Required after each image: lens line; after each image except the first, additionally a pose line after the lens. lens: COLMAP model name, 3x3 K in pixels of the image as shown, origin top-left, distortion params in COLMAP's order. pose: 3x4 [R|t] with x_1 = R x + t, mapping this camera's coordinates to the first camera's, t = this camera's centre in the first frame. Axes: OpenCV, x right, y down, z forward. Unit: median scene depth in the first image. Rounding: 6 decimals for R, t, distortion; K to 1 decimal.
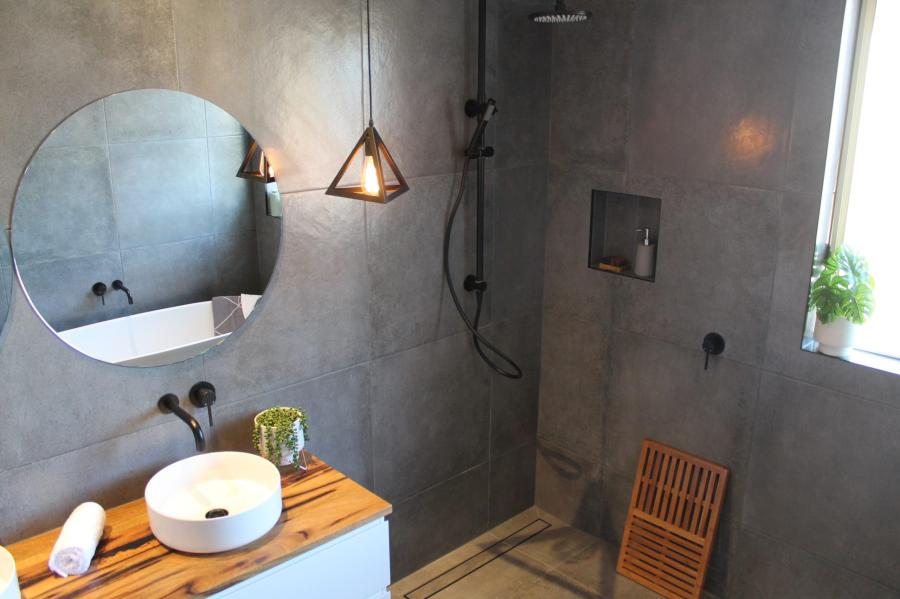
lens RADIAL K [[761.9, 0, 450.0], [0, 761.9, 299.5], [0, 0, 1]] dist [-0.148539, 0.113918]
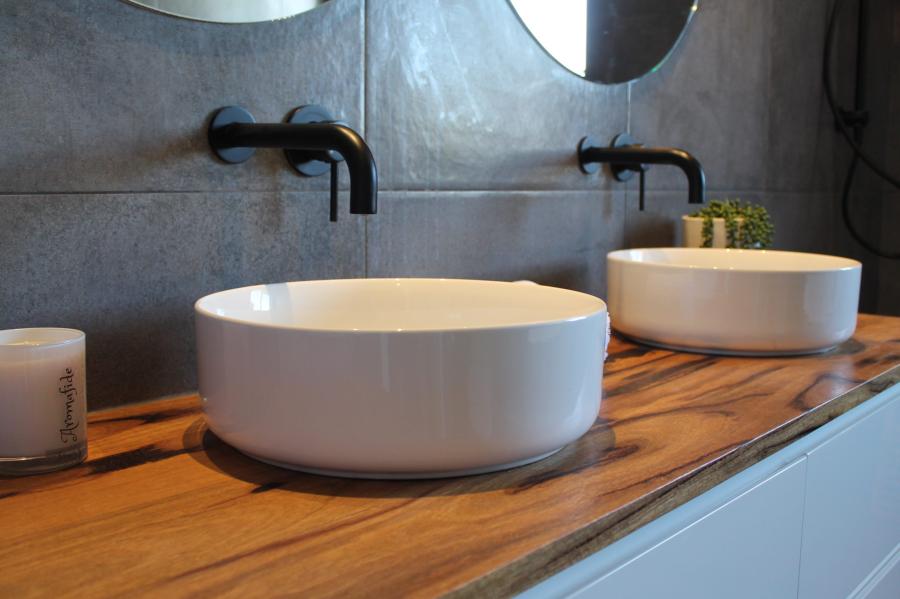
lens RADIAL K [[933.3, 0, 450.0], [0, 933.3, 299.5], [0, 0, 1]] dist [-0.153054, 0.213829]
pose [[0.993779, -0.004901, 0.111261, -0.435284], [0.023082, 0.986402, -0.162721, 0.278249], [-0.108951, 0.164277, 0.980379, 0.272066]]
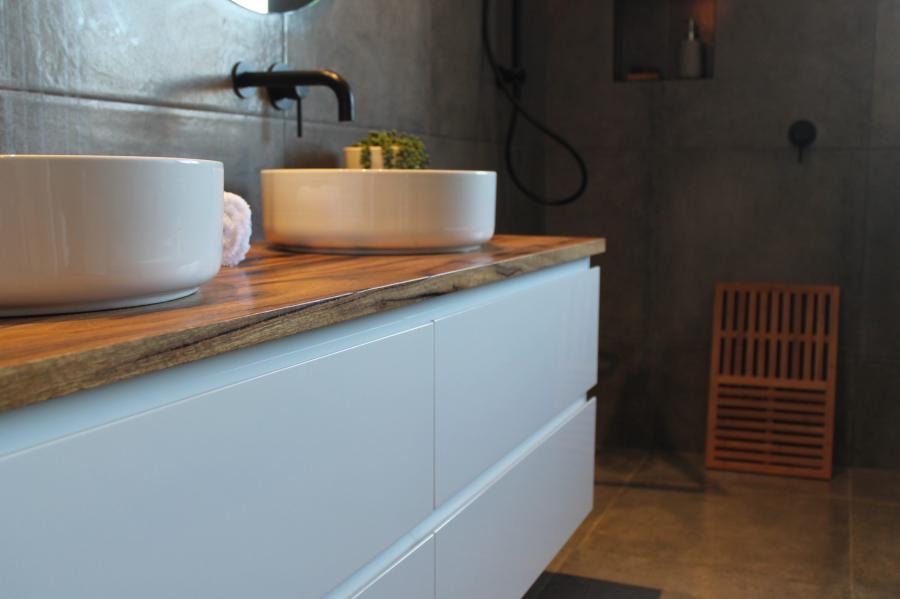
lens RADIAL K [[933.3, 0, 450.0], [0, 933.3, 299.5], [0, 0, 1]] dist [-0.153054, 0.213829]
pose [[0.912973, -0.044725, 0.405562, -0.410115], [0.111297, 0.983579, -0.142078, 0.328821], [-0.392547, 0.174851, 0.902958, 0.260258]]
